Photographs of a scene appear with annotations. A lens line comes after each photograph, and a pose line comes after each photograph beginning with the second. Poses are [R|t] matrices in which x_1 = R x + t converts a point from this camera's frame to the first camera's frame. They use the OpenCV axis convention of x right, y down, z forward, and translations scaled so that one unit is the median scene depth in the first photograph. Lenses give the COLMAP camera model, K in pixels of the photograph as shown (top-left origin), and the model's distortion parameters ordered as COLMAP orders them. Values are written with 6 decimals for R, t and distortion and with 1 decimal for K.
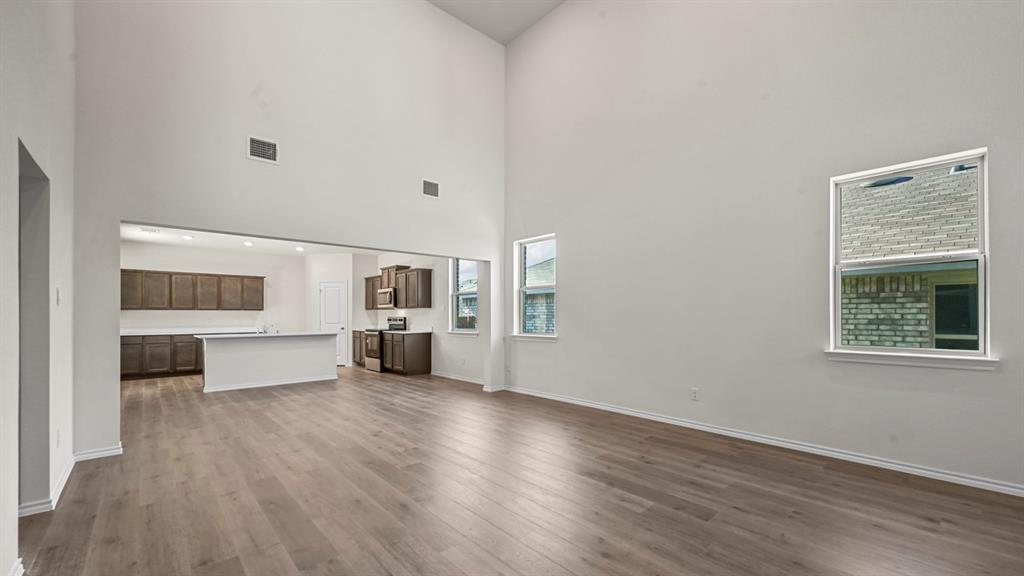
lens RADIAL K [[412.4, 0, 521.9], [0, 412.4, 294.0], [0, 0, 1]] dist [-0.001537, -0.000106]
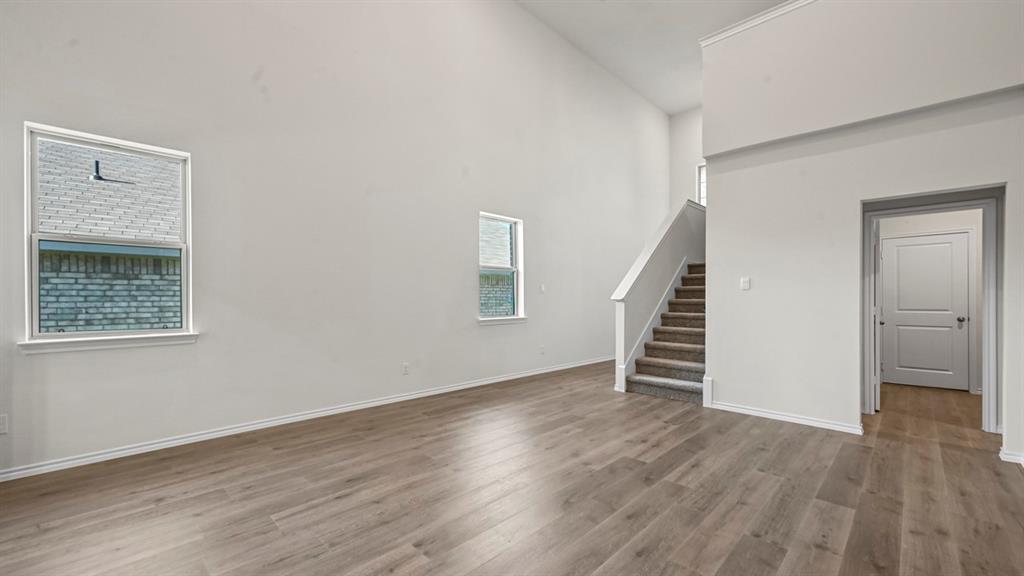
lens RADIAL K [[412.4, 0, 521.9], [0, 412.4, 294.0], [0, 0, 1]] dist [-0.001537, -0.000106]
pose [[-0.059028, 0.005963, 0.998239, -0.125802], [-0.049263, 0.998746, -0.008879, 0.008590], [-0.997040, -0.049700, -0.058660, 0.145455]]
